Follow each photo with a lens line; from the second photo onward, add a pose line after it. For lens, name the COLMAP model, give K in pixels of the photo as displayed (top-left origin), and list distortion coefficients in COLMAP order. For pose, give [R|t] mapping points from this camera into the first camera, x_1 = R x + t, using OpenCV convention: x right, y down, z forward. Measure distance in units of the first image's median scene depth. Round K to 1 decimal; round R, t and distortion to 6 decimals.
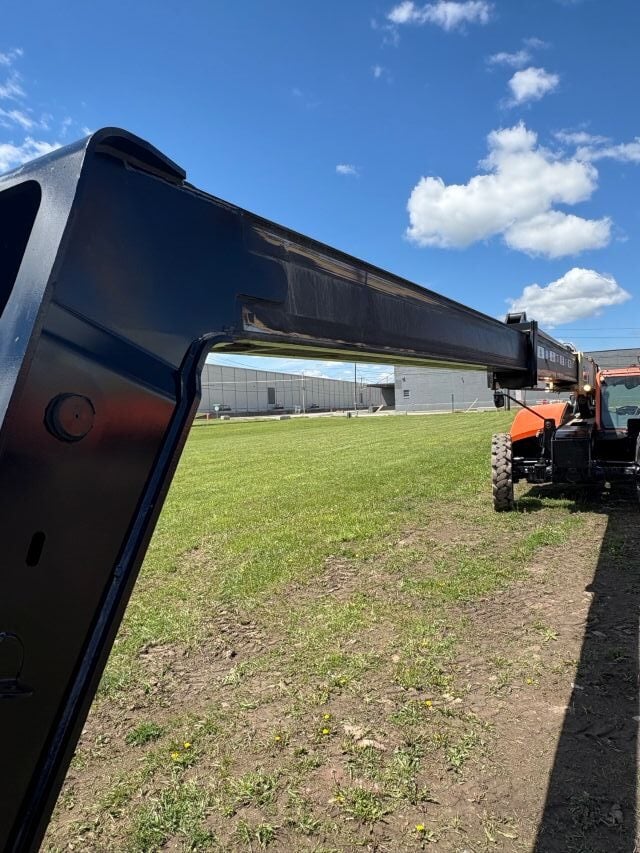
lens RADIAL K [[553.7, 0, 327.0], [0, 553.7, 432.3], [0, 0, 1]] dist [-0.005533, 0.003413]
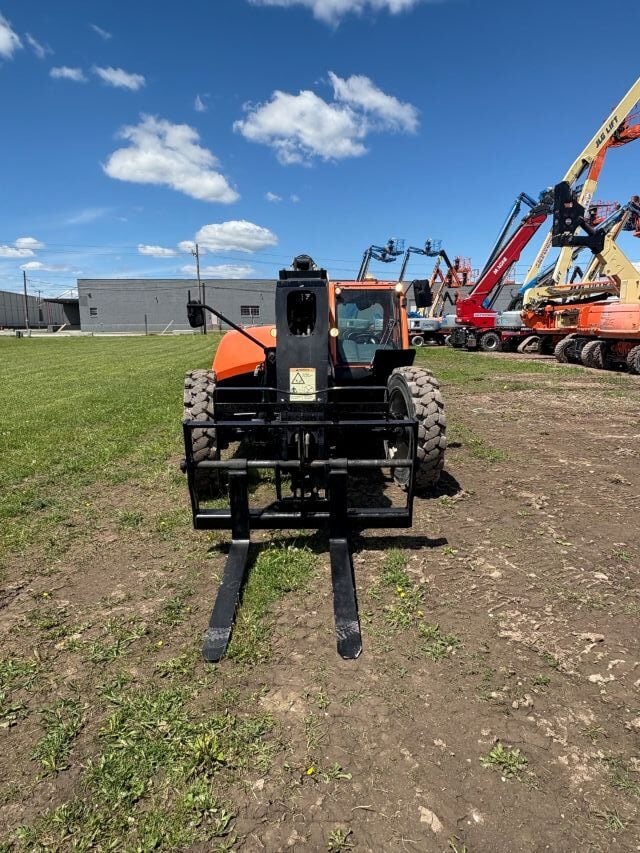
lens RADIAL K [[553.7, 0, 316.8], [0, 553.7, 430.5], [0, 0, 1]] dist [-0.005533, 0.003413]
pose [[0.870485, -0.056658, 0.488923, 0.126971], [-0.009312, 0.991279, 0.131452, -0.013941], [-0.492107, -0.118980, 0.862366, 0.406758]]
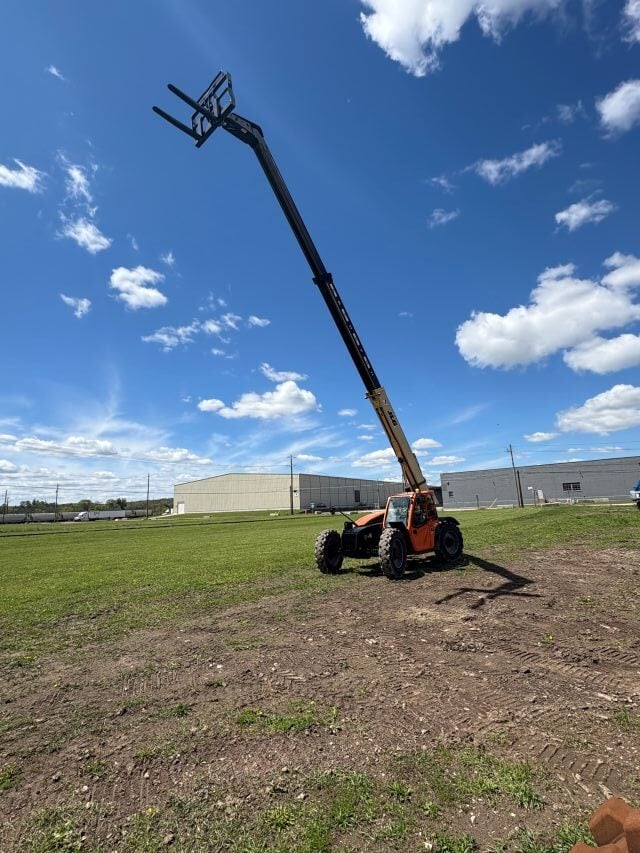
lens RADIAL K [[553.7, 0, 319.9], [0, 553.7, 426.4], [0, 0, 1]] dist [-0.005533, 0.003413]
pose [[0.987329, -0.024953, -0.156713, 0.542560], [-0.003851, 0.983500, -0.180865, 0.134691], [0.158641, 0.179177, 0.970942, -4.431194]]
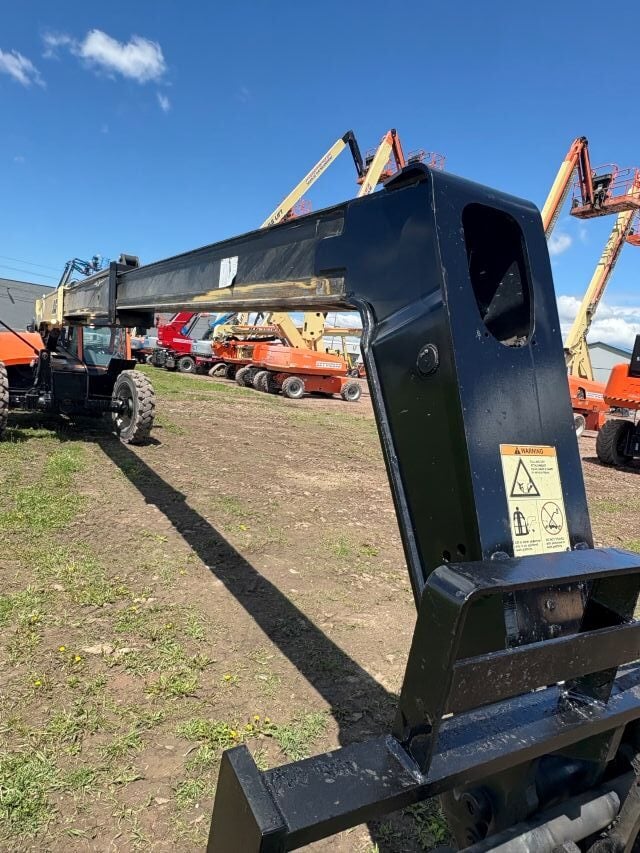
lens RADIAL K [[553.7, 0, 317.0], [0, 553.7, 428.0], [0, 0, 1]] dist [-0.005533, 0.003413]
pose [[0.499030, -0.002670, 0.866581, -0.217063], [-0.096975, 0.993542, 0.058906, 0.009891], [-0.861142, -0.113432, 0.495548, 0.062351]]
